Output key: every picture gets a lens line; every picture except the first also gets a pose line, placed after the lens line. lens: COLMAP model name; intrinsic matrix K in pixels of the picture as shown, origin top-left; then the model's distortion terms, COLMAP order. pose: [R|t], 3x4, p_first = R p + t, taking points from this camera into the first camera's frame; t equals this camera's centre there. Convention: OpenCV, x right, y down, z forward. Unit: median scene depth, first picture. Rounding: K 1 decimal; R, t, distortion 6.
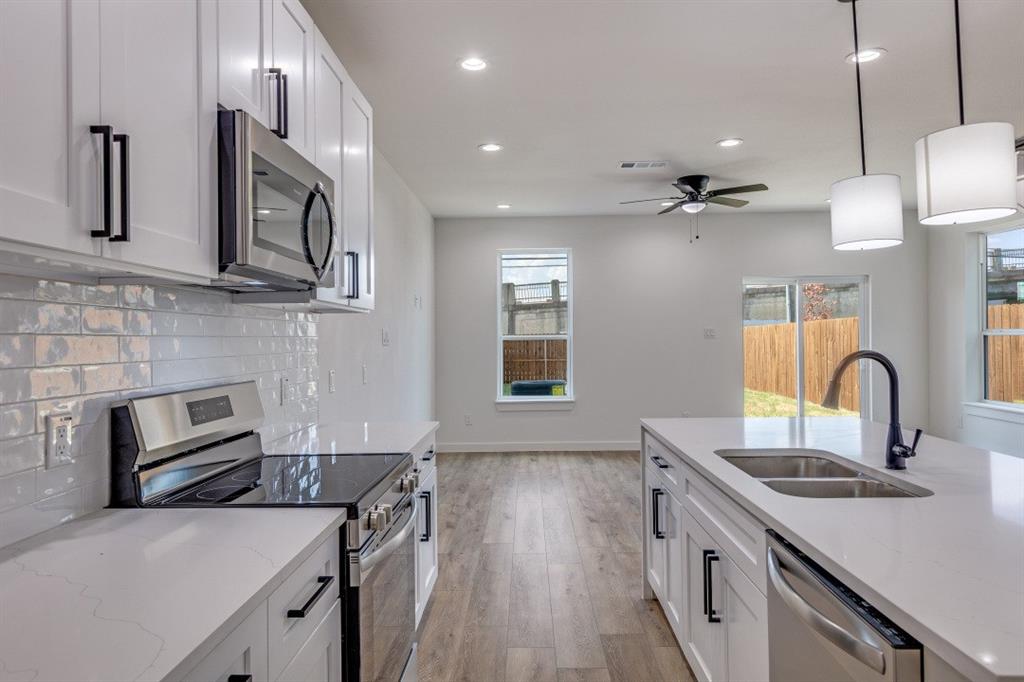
lens RADIAL K [[595.6, 0, 512.0], [0, 595.6, 341.0], [0, 0, 1]] dist [-0.000523, -0.000292]
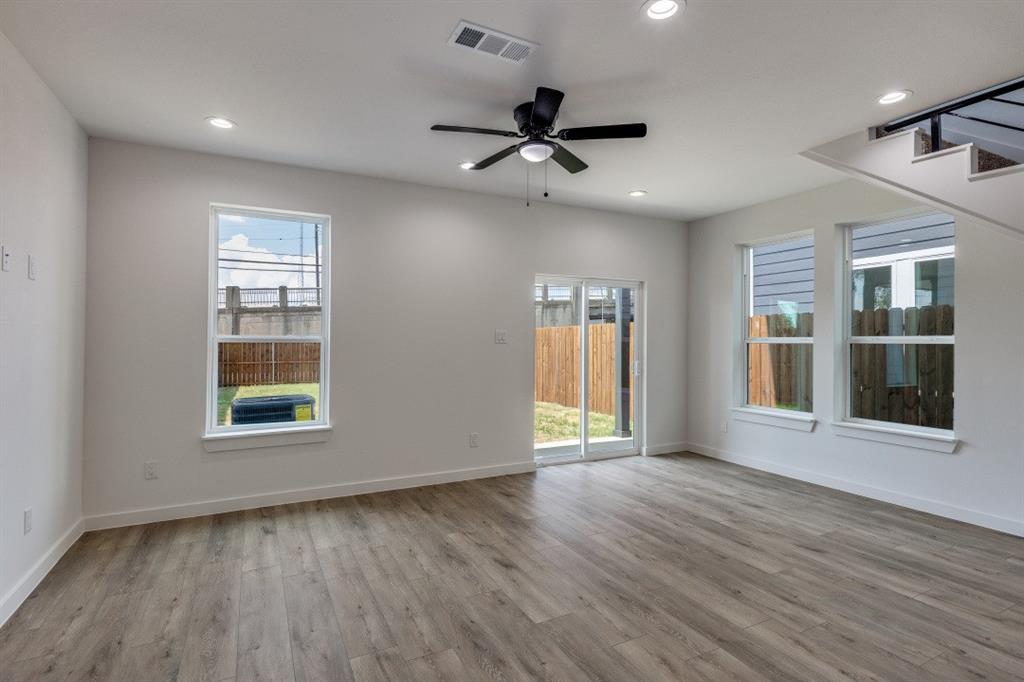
lens RADIAL K [[500.2, 0, 509.7], [0, 500.2, 336.5], [0, 0, 1]] dist [-0.001368, -0.000784]
pose [[0.877170, 0.016776, 0.479888, 0.002813], [-0.009135, 0.999792, -0.018253, -0.001192], [-0.480094, 0.011627, 0.877140, 0.365641]]
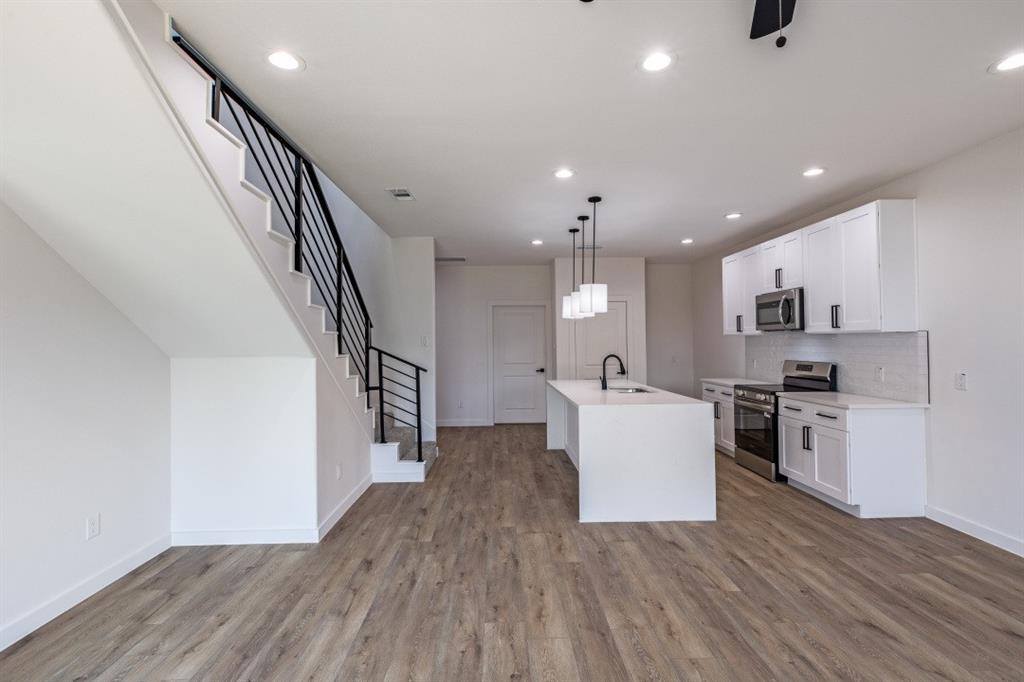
lens RADIAL K [[466.9, 0, 512.0], [0, 466.9, 341.0], [0, 0, 1]] dist [0.001616, 0.000046]
pose [[-0.997914, 0.021697, -0.060805, 0.339106], [0.021747, 0.999763, -0.000166, -0.018330], [0.060787, -0.001488, -0.998150, 0.877822]]
